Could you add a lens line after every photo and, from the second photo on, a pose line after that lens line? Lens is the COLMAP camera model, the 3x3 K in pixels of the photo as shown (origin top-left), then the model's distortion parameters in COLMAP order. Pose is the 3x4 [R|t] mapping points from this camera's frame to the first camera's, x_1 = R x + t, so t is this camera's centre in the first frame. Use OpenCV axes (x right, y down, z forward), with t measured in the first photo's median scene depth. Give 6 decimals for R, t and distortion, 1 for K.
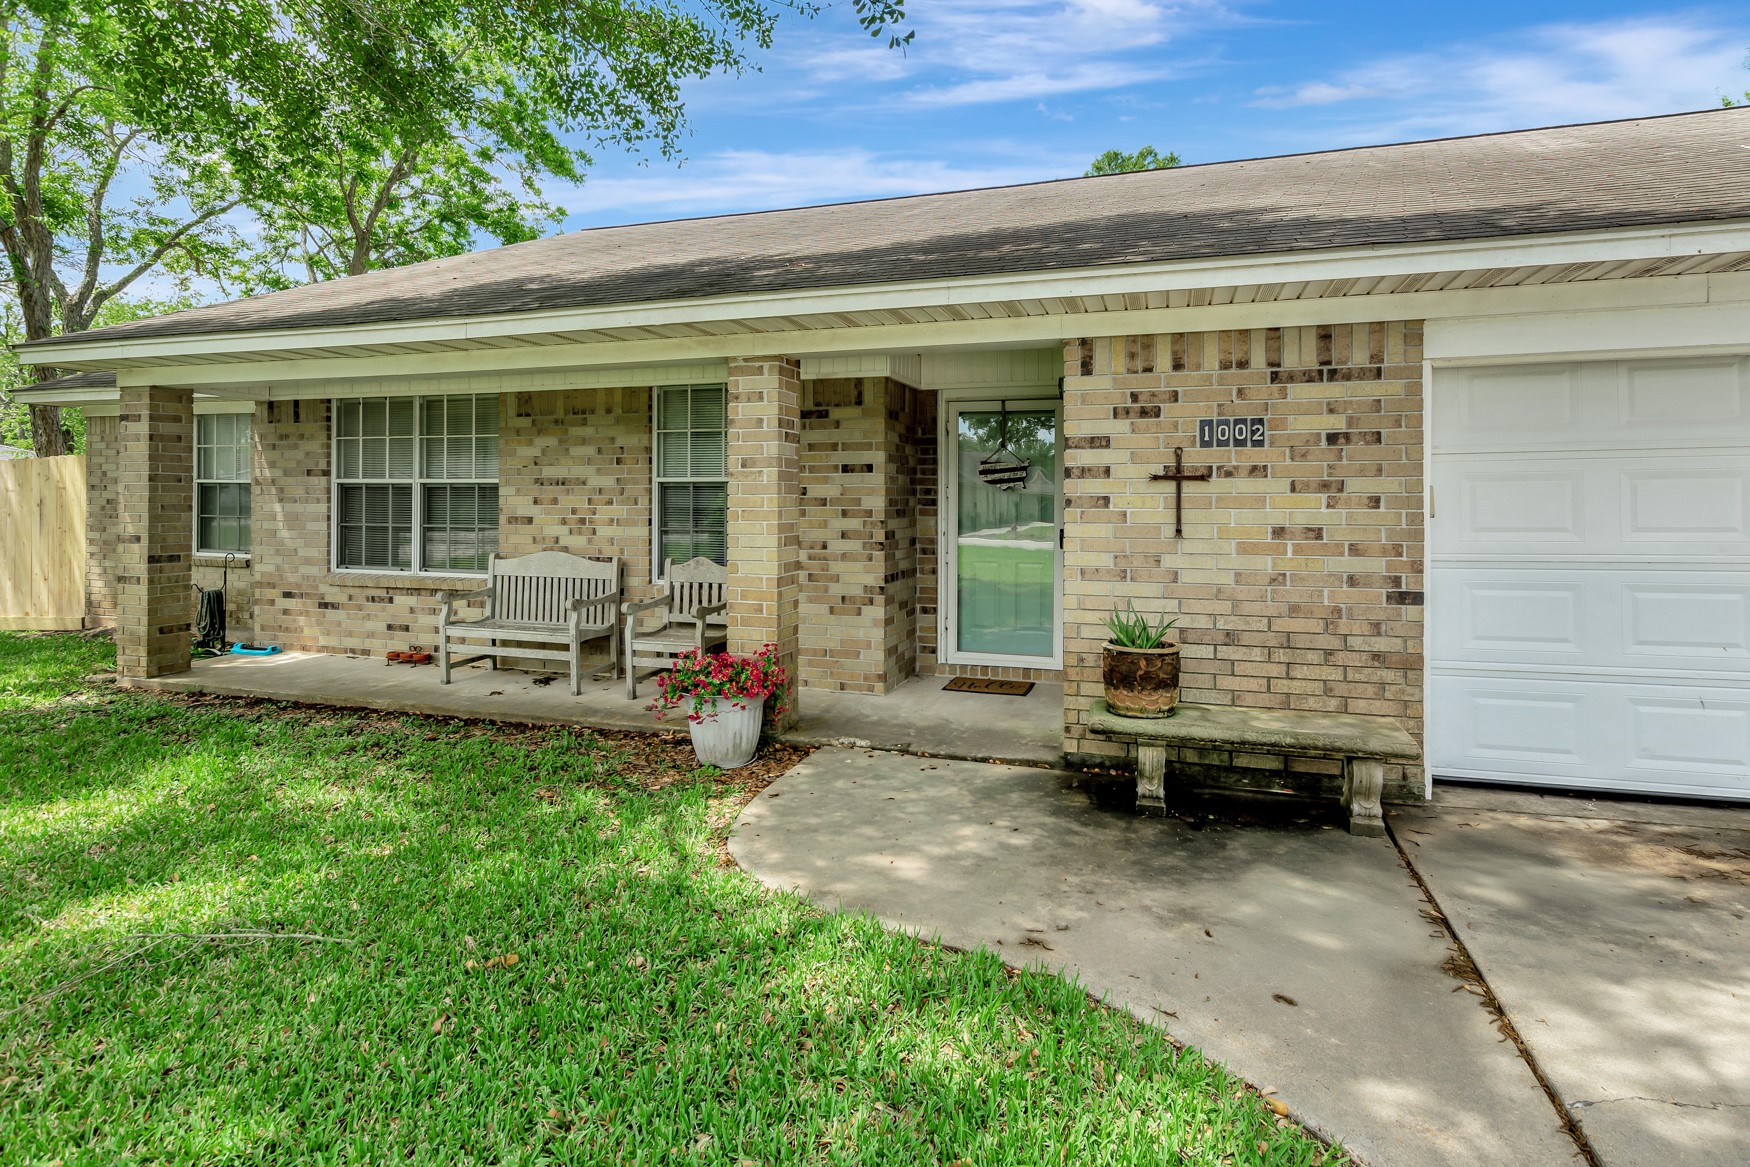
lens RADIAL K [[869.9, 0, 888.0], [0, 869.9, 508.2], [0, 0, 1]] dist [0.004370, 0.002103]
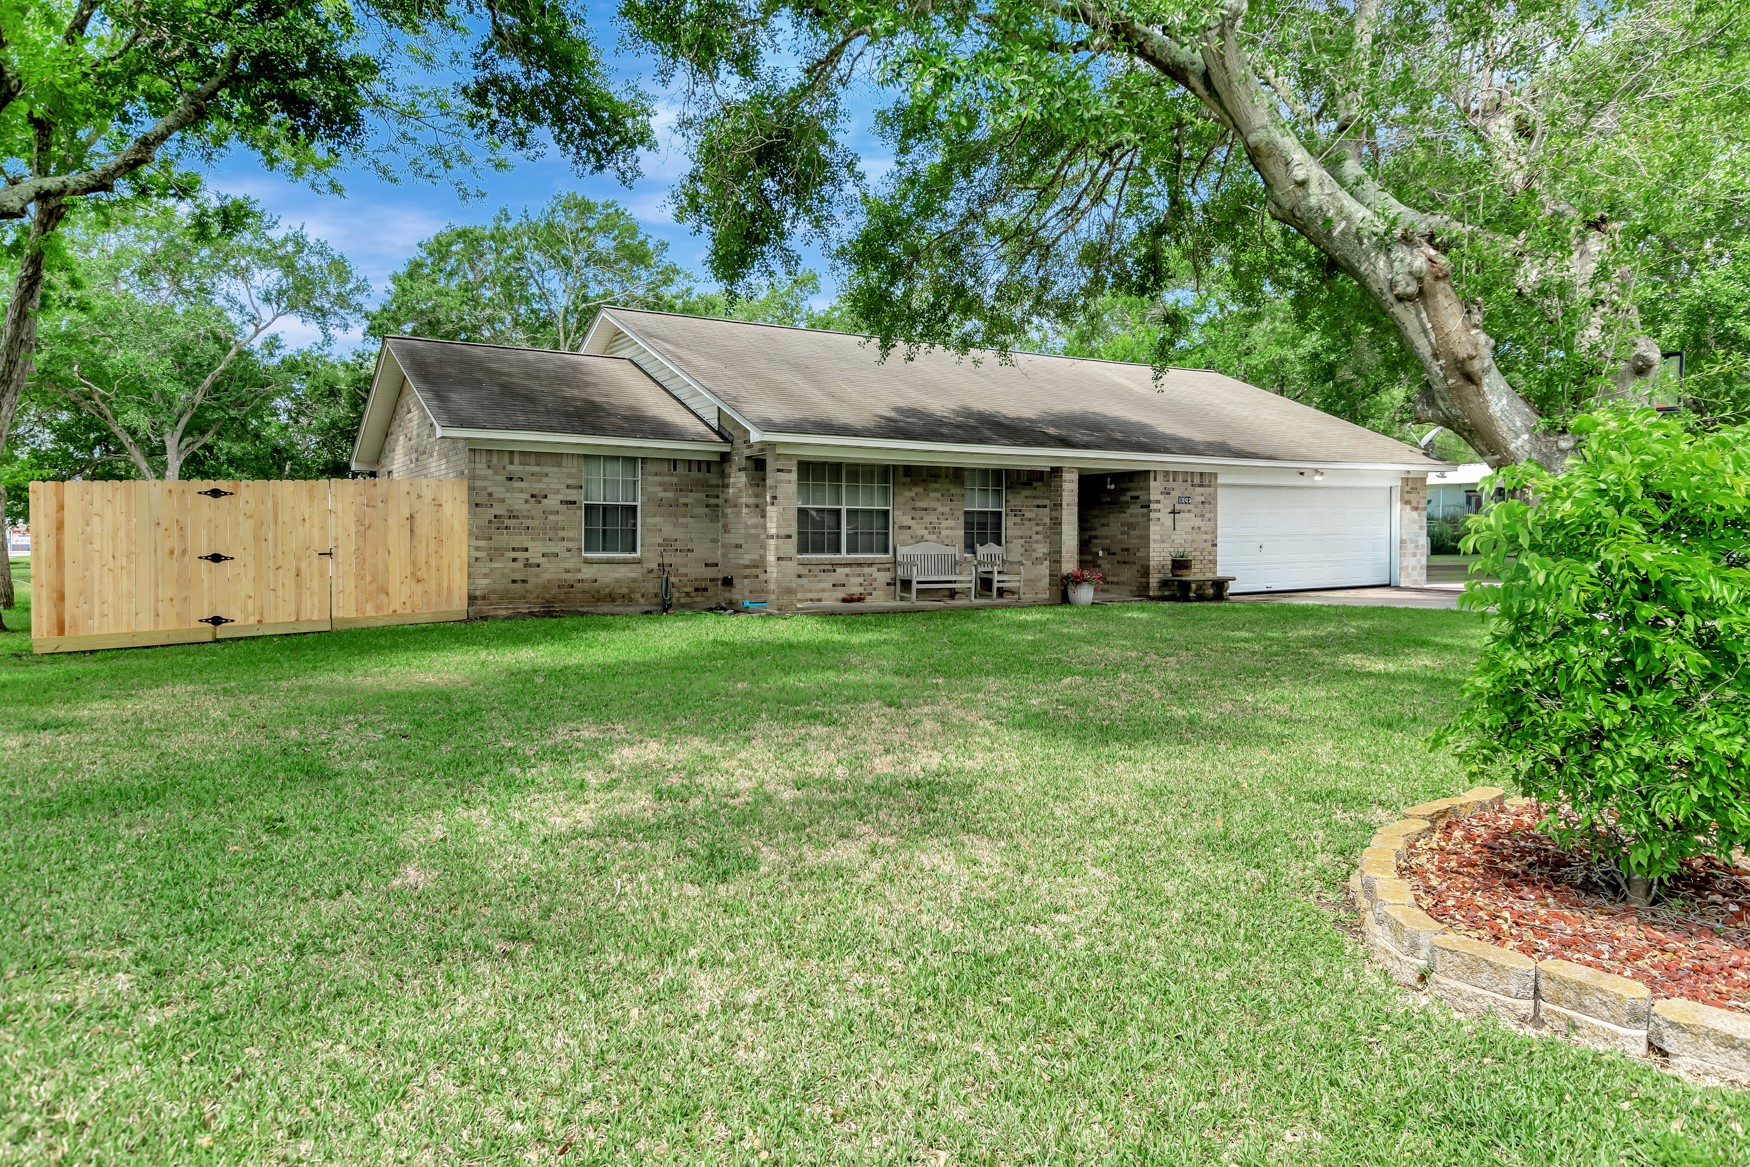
lens RADIAL K [[1153.4, 0, 872.6], [0, 1153.4, 572.8], [0, 0, 1]] dist [-0.008402, 0.004633]
pose [[0.669083, -0.023530, 0.742815, -2.434146], [0.007917, 0.999668, 0.024536, 0.051770], [-0.743146, -0.010536, 0.669047, -0.738174]]
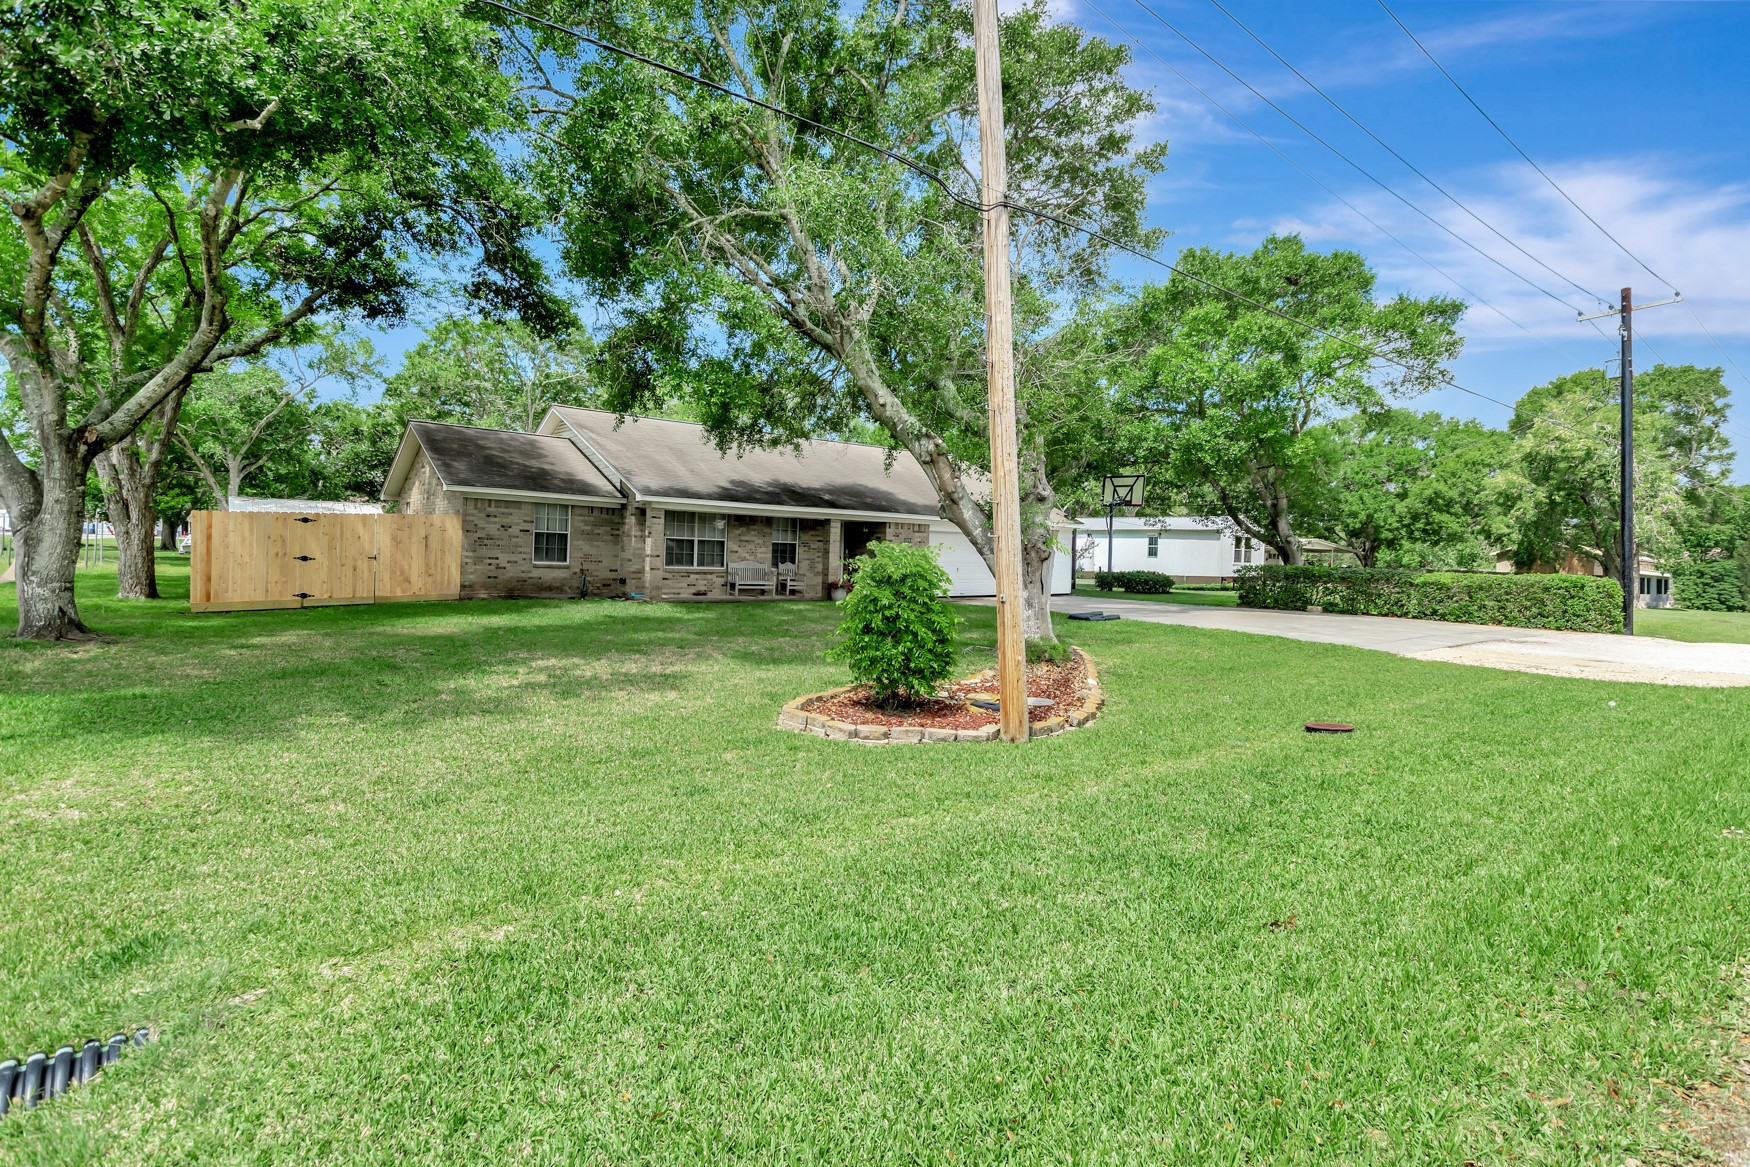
lens RADIAL K [[881.6, 0, 882.8], [0, 881.6, 582.3], [0, 0, 1]] dist [0.000798, -0.002642]
pose [[0.577945, -0.011892, 0.815989, -2.853905], [-0.027635, 0.999035, 0.034132, -0.000211], [-0.815608, -0.042276, 0.577058, -1.449568]]
